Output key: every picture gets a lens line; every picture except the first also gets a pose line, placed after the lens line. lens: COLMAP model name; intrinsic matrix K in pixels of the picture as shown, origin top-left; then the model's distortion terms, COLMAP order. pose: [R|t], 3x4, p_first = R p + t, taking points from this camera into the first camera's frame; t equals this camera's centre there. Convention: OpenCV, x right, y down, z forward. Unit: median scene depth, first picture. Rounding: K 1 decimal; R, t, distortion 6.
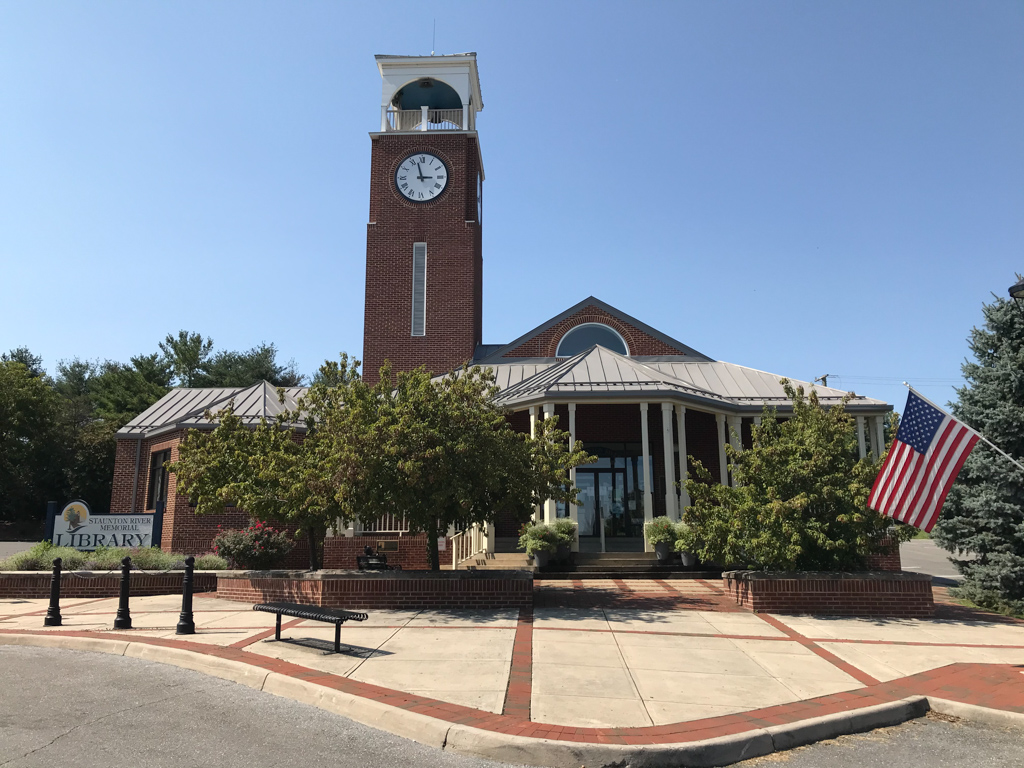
lens RADIAL K [[829.9, 0, 510.7], [0, 829.9, 381.1], [0, 0, 1]] dist [0.016875, -0.005074]
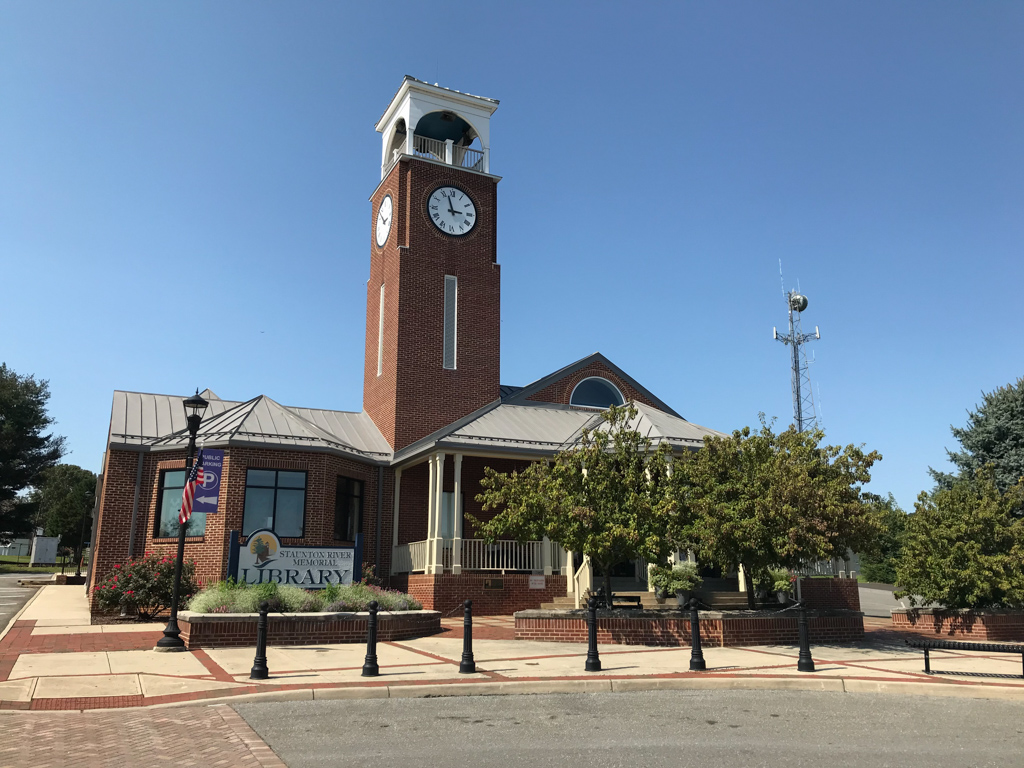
lens RADIAL K [[829.9, 0, 512.0], [0, 829.9, 384.3], [0, 0, 1]] dist [0.016875, -0.005074]
pose [[0.880465, 0.114578, 0.460057, -0.493462], [-0.098305, 0.993390, -0.059267, 0.014272], [-0.463807, 0.006956, 0.885909, 0.086489]]
